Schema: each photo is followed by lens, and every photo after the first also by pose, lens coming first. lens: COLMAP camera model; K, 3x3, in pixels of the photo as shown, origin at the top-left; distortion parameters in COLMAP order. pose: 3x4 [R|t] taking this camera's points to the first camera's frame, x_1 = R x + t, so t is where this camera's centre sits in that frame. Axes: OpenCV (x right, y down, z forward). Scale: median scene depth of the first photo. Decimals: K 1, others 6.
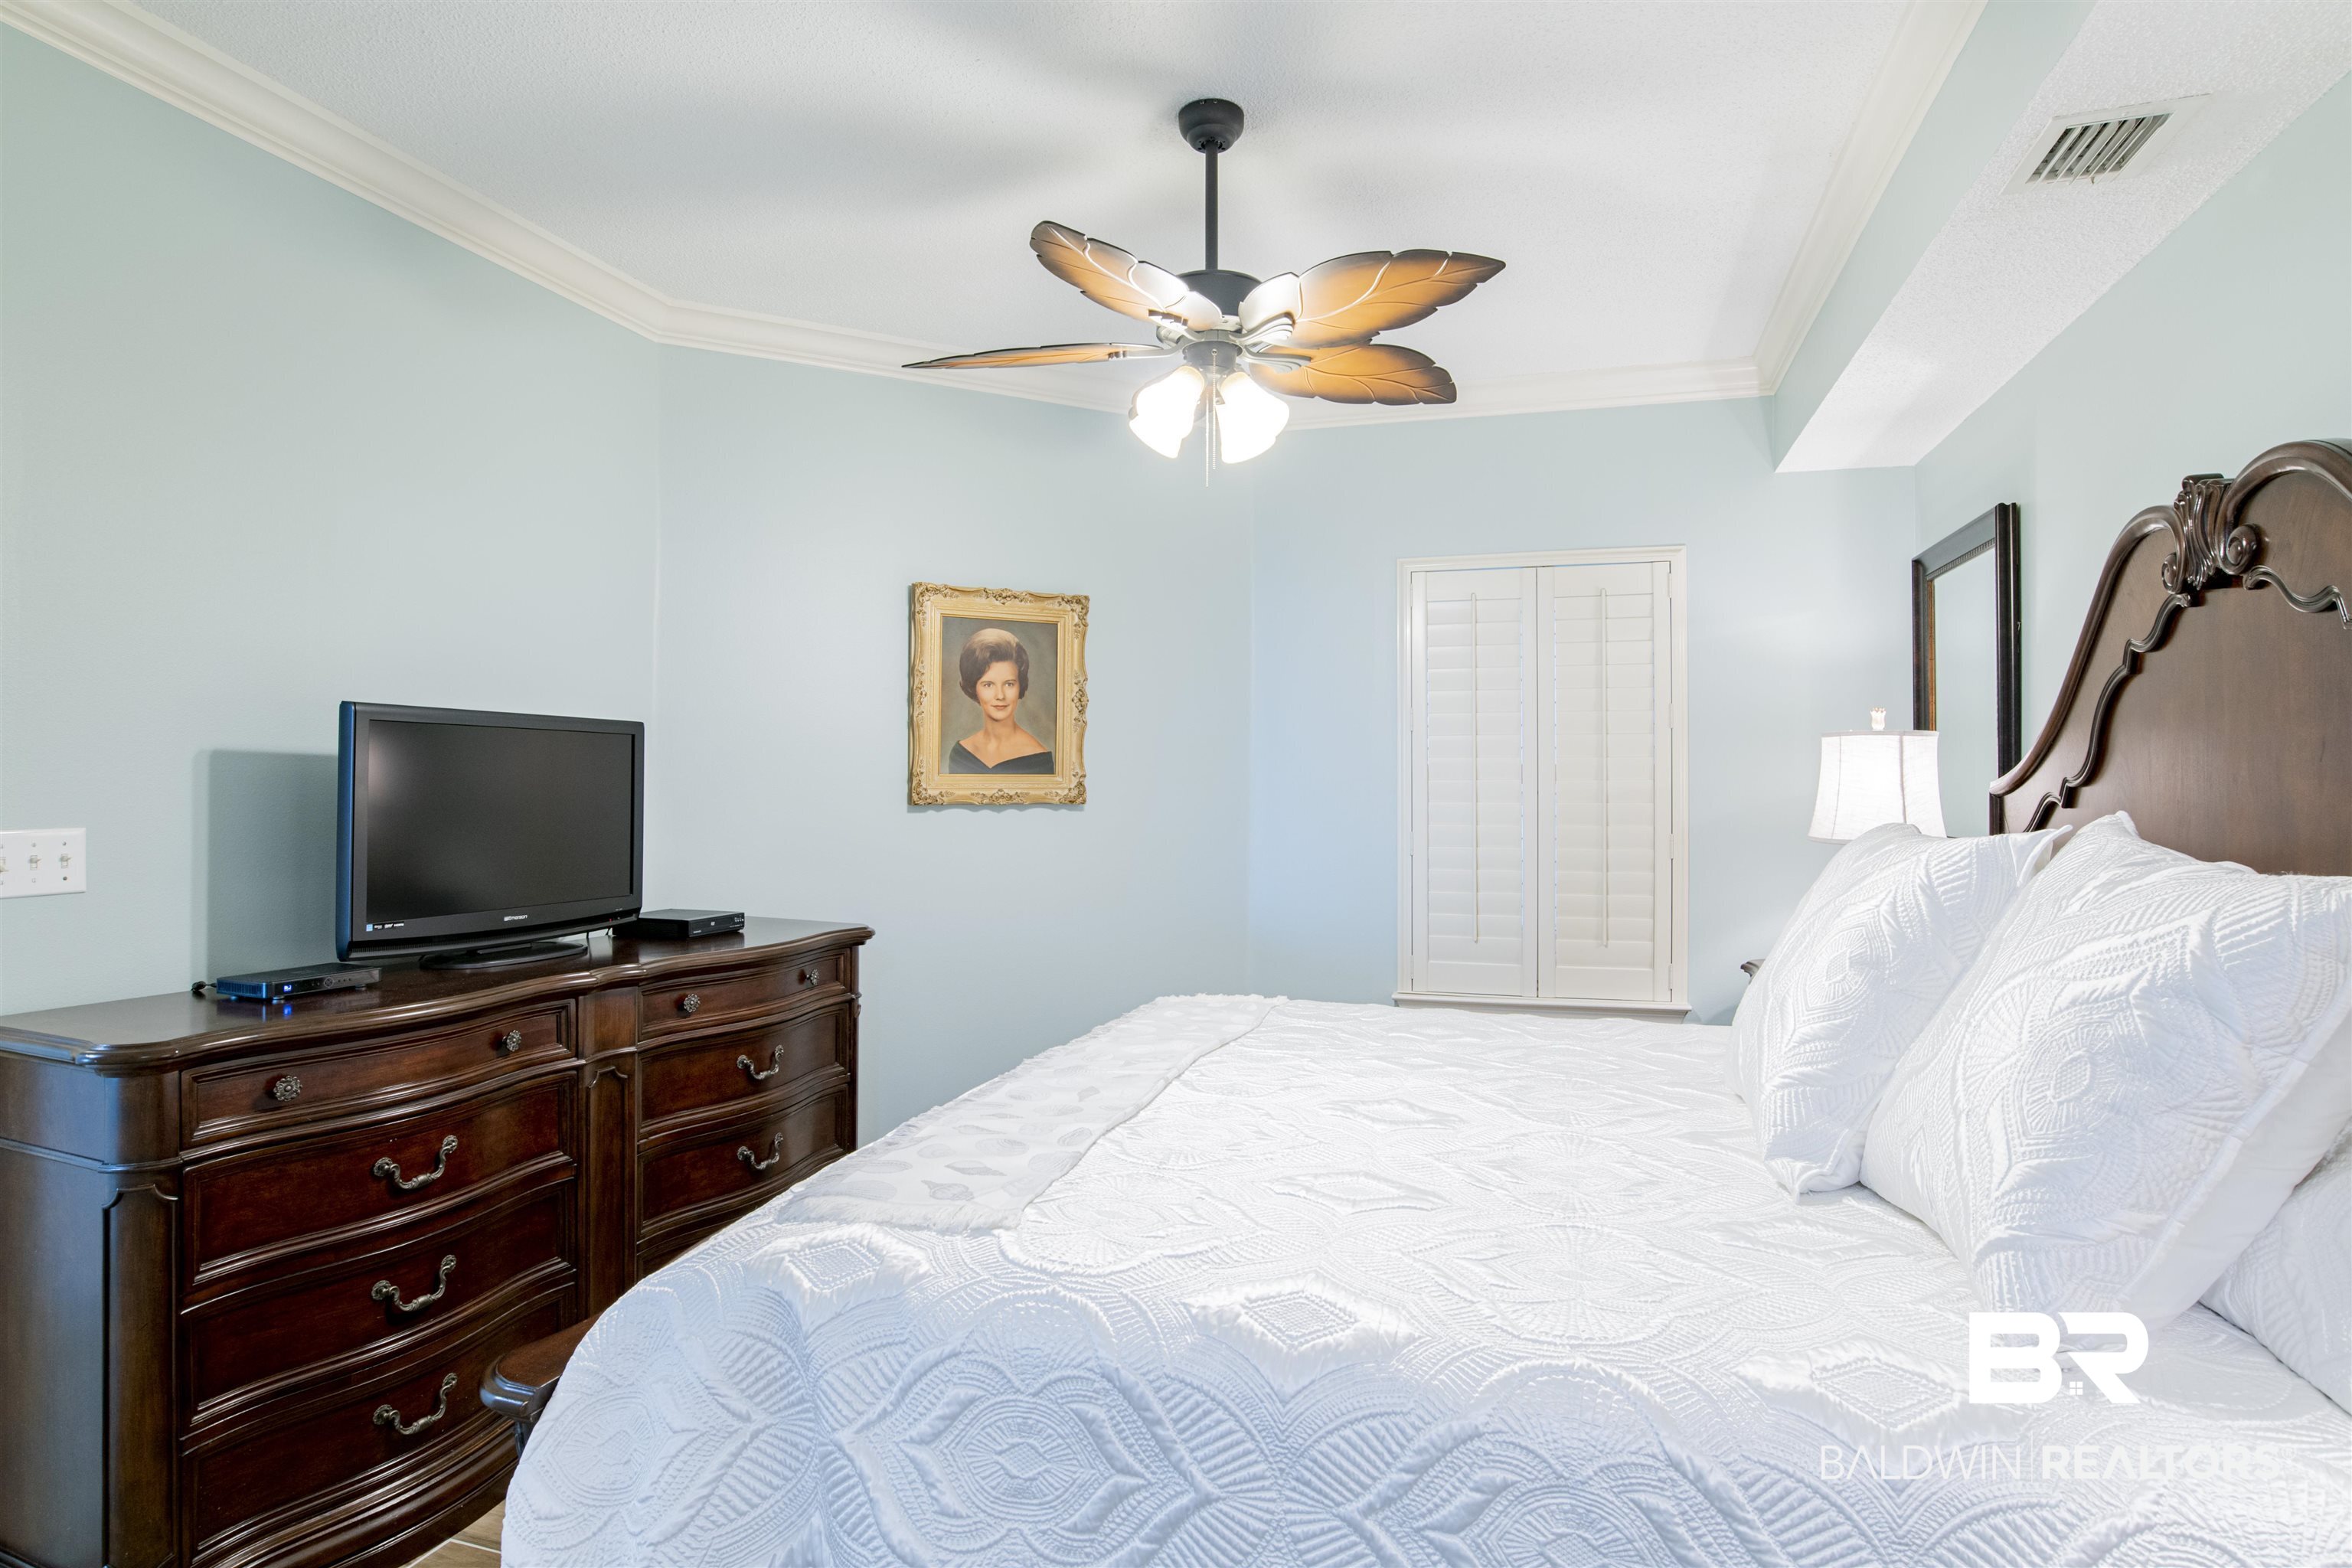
lens RADIAL K [[1218.0, 0, 1186.4], [0, 1218.0, 770.7], [0, 0, 1]] dist [-0.068902, 0.026943]
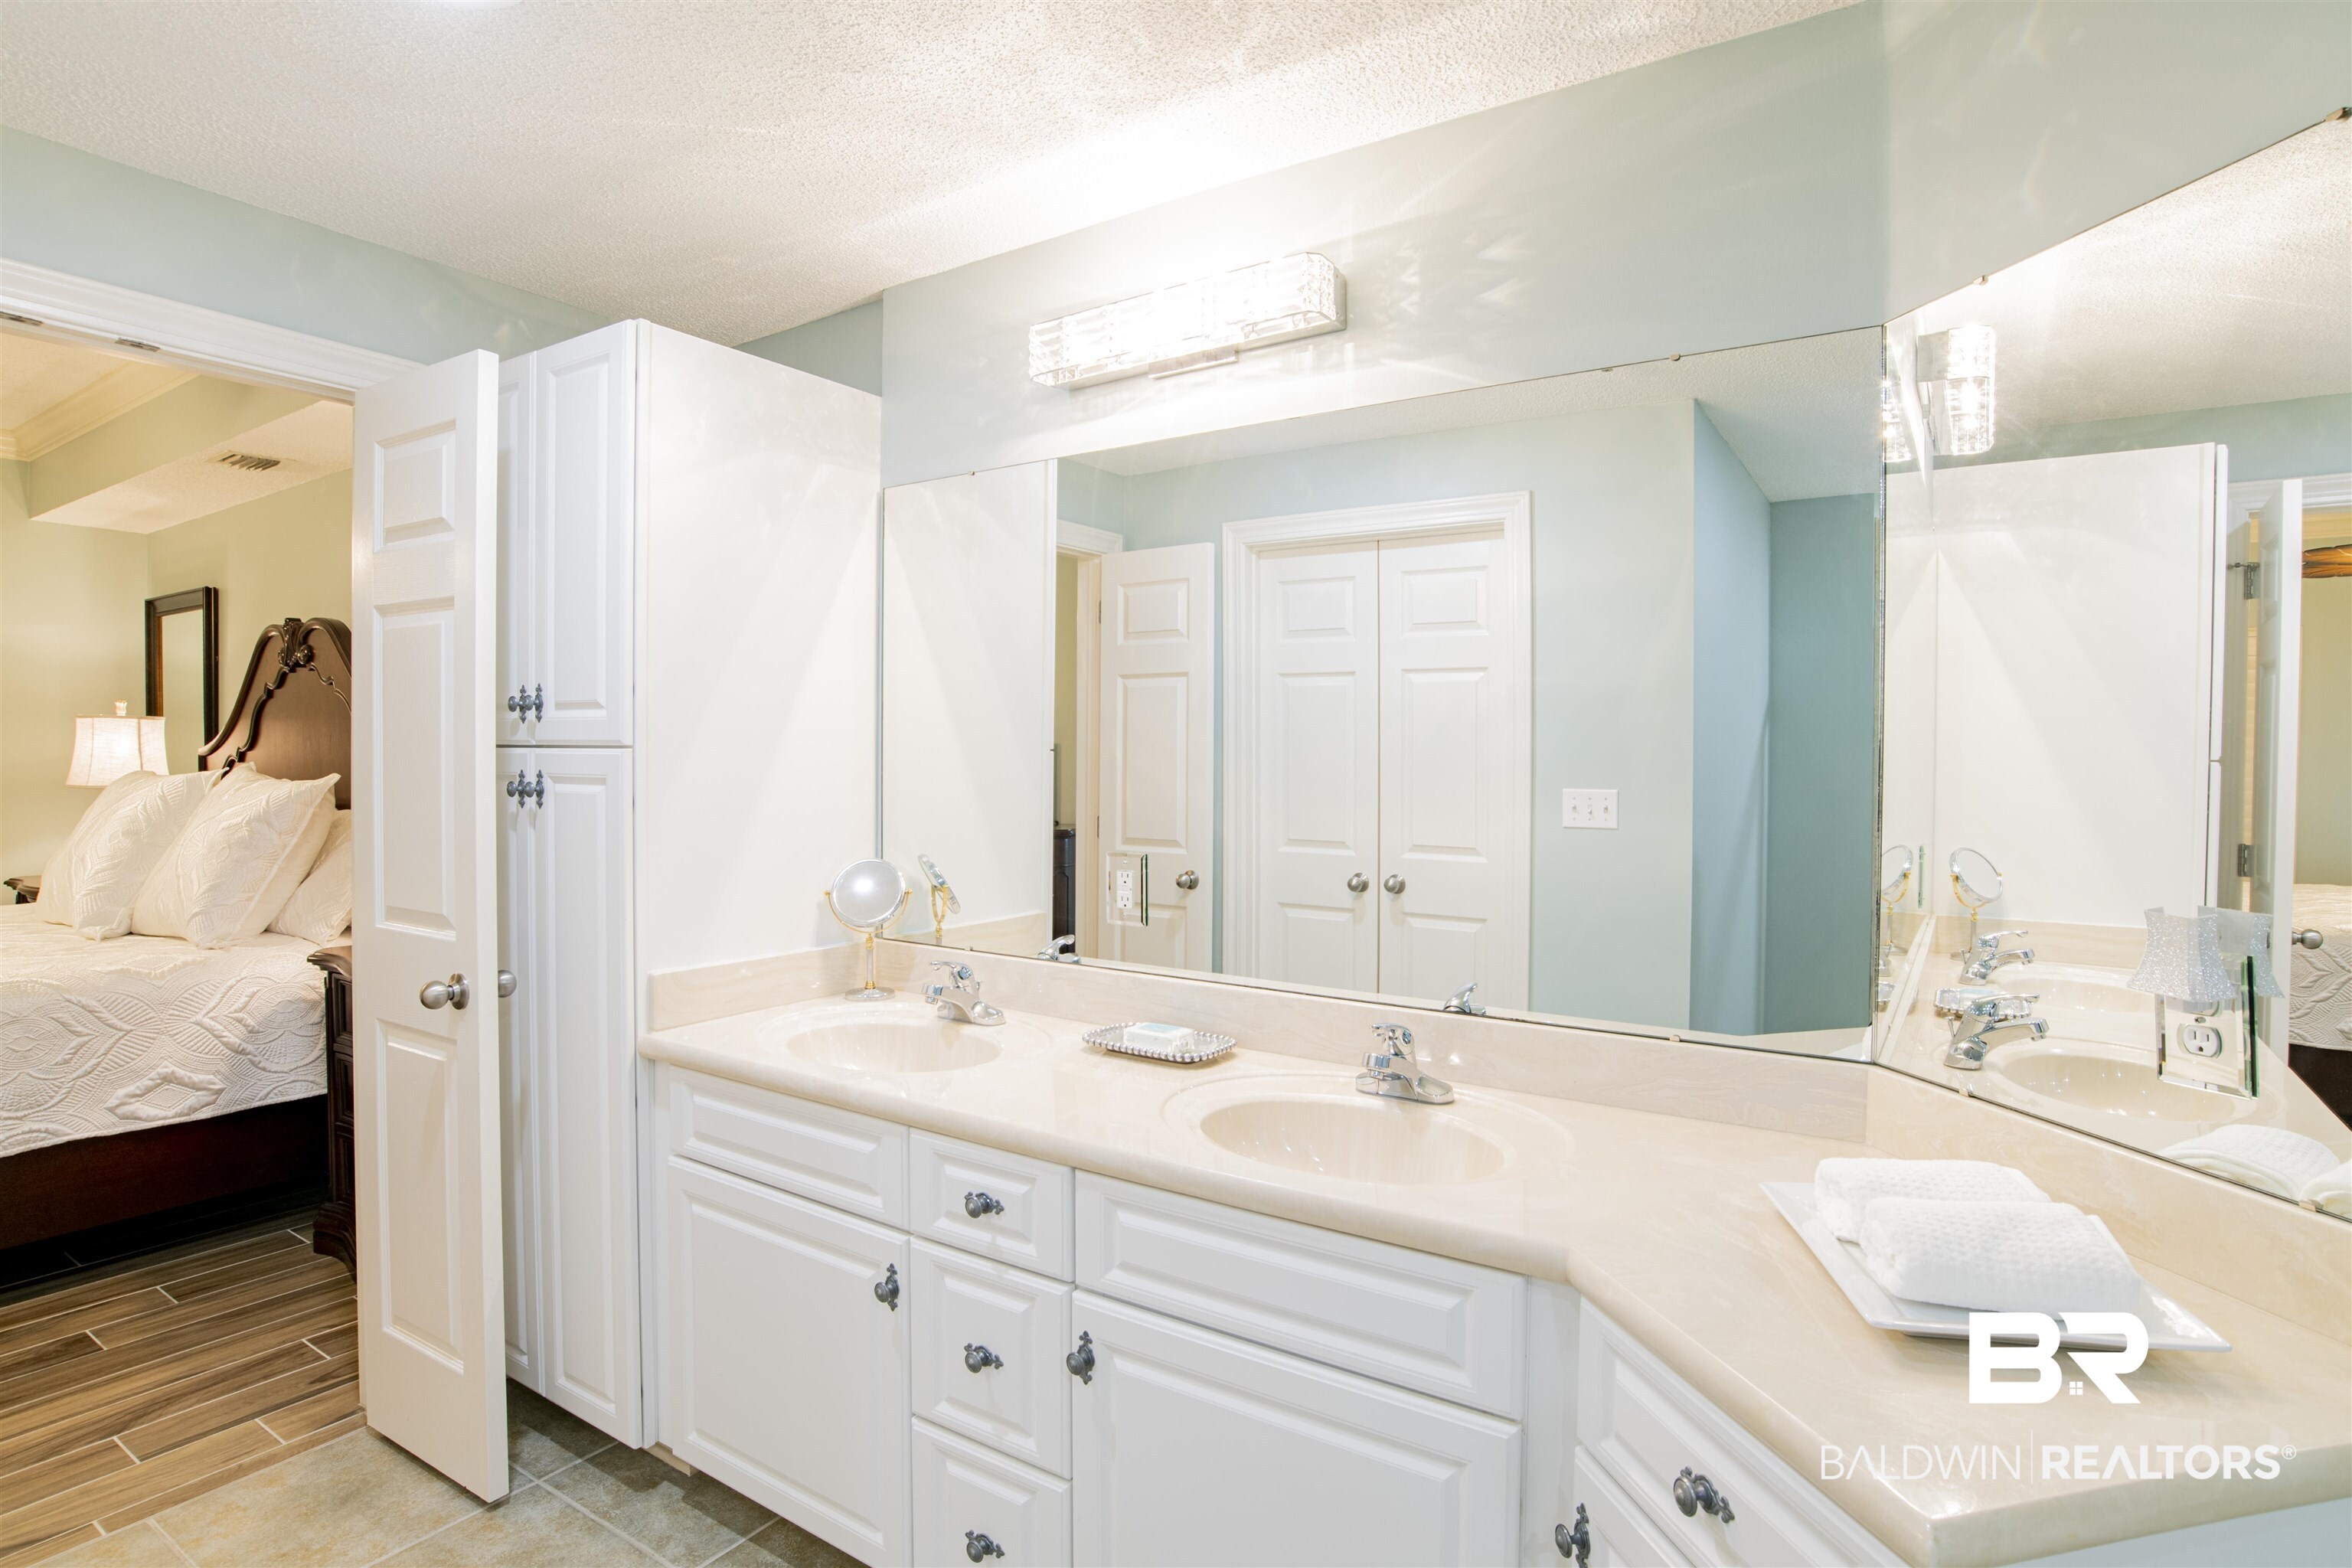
lens RADIAL K [[1197.8, 0, 1186.9], [0, 1197.8, 773.0], [0, 0, 1]] dist [-0.061676, 0.022550]
pose [[0.276638, -0.018513, 0.960796, -0.654922], [-0.013817, 0.999634, 0.023239, -0.016654], [-0.960875, -0.019704, 0.276281, -1.019176]]
